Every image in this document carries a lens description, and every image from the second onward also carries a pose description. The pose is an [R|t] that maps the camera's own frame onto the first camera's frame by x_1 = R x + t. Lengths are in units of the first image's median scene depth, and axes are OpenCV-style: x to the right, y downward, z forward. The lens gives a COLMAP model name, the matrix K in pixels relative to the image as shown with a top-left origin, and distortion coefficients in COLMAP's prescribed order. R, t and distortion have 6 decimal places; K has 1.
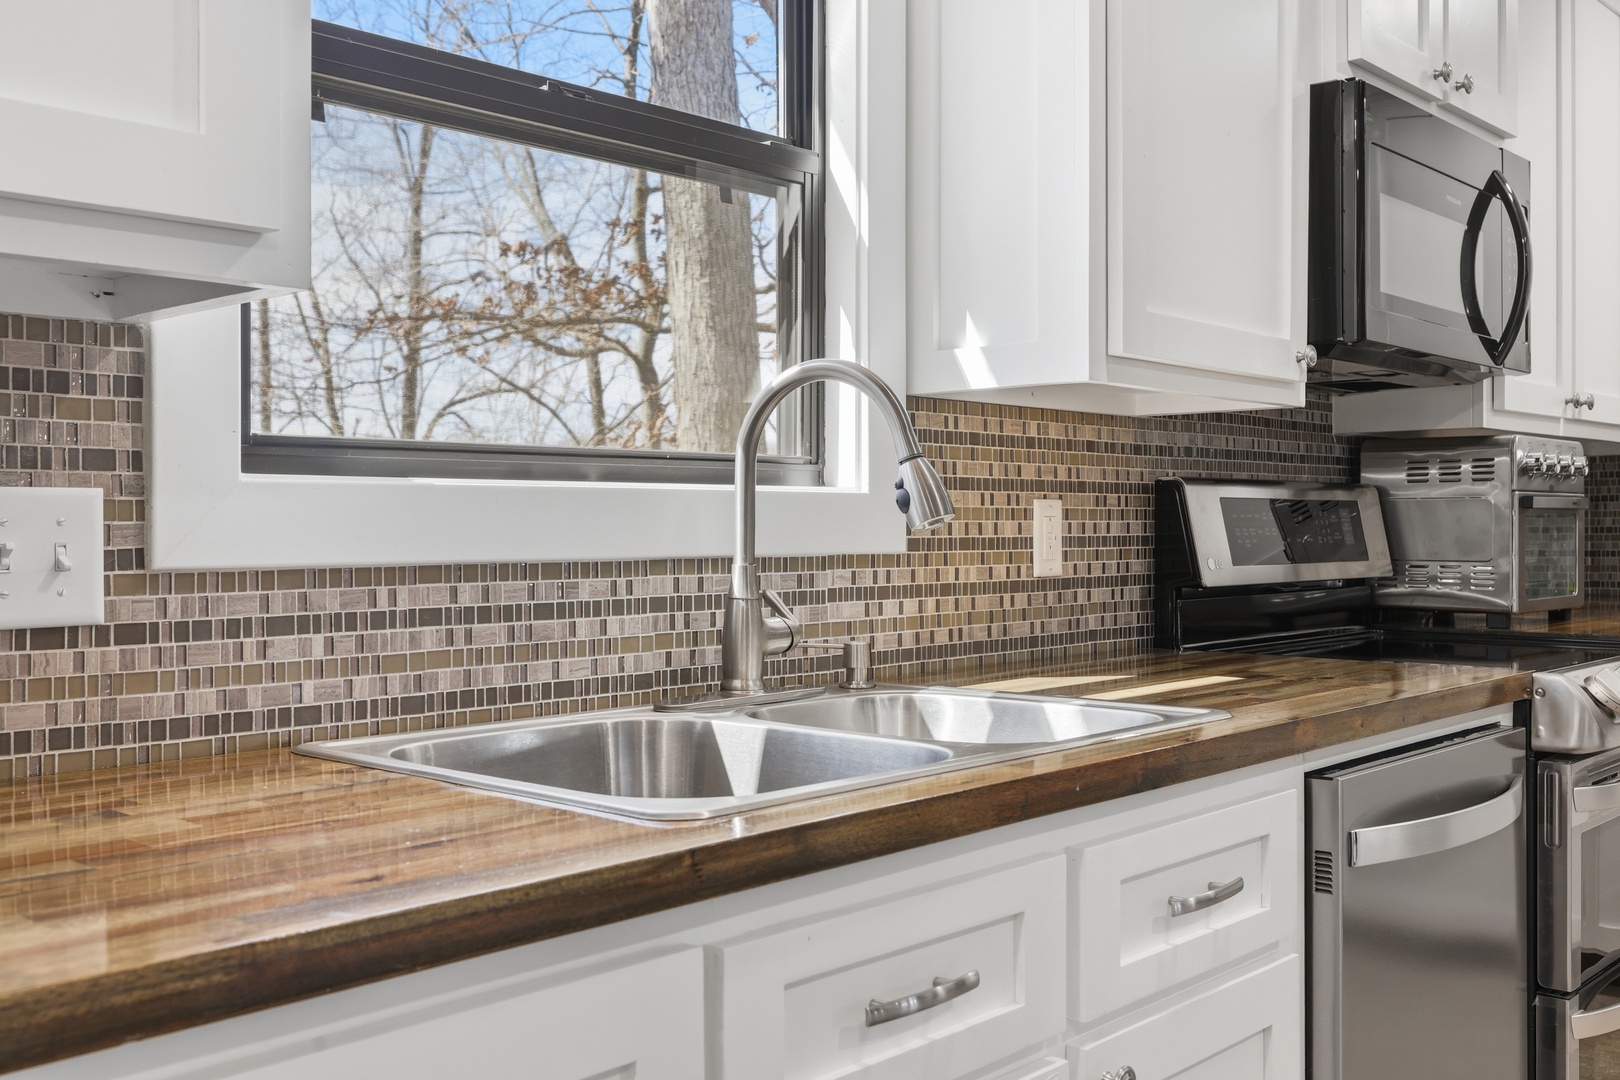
lens RADIAL K [[1552.0, 0, 810.0], [0, 1552.0, 540.0], [0, 0, 1]] dist [0.002132, 0.001913]
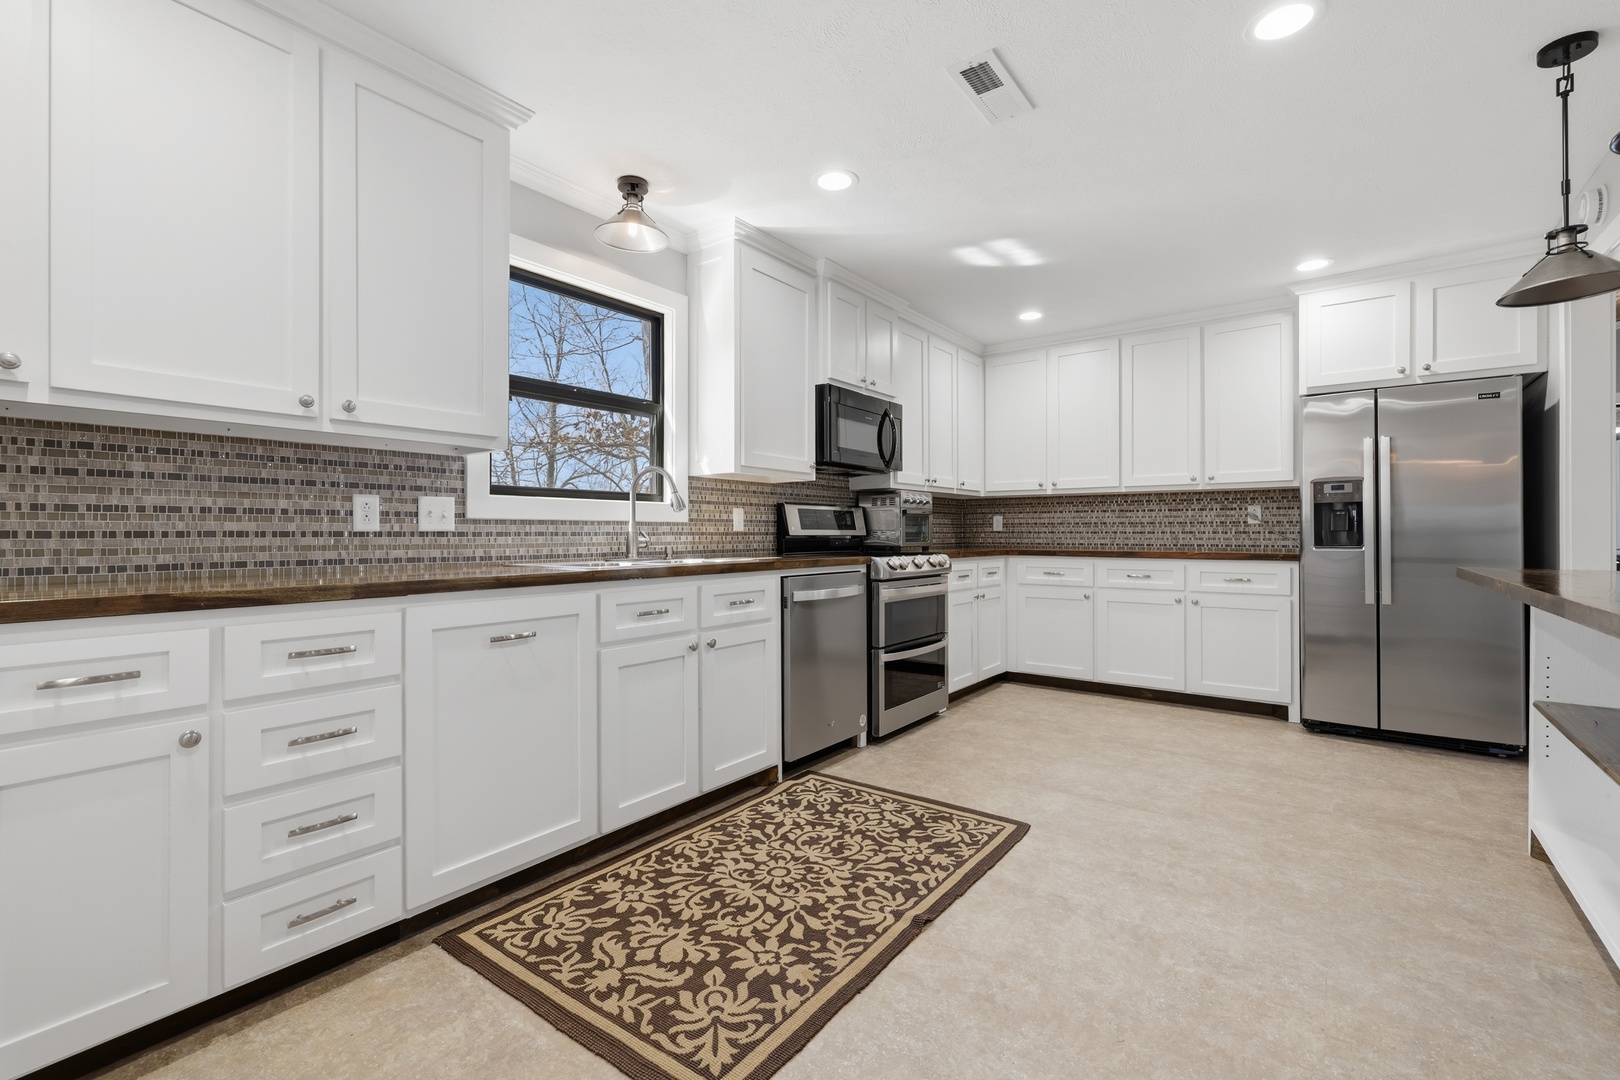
lens RADIAL K [[700.2, 0, 811.2], [0, 700.2, 534.3], [0, 0, 1]] dist [0.001255, 0.000003]
pose [[0.994742, -0.000579, 0.102409, 0.167933], [0.001741, 0.999935, -0.011253, 0.051140], [-0.102396, 0.011372, 0.994679, -0.544085]]
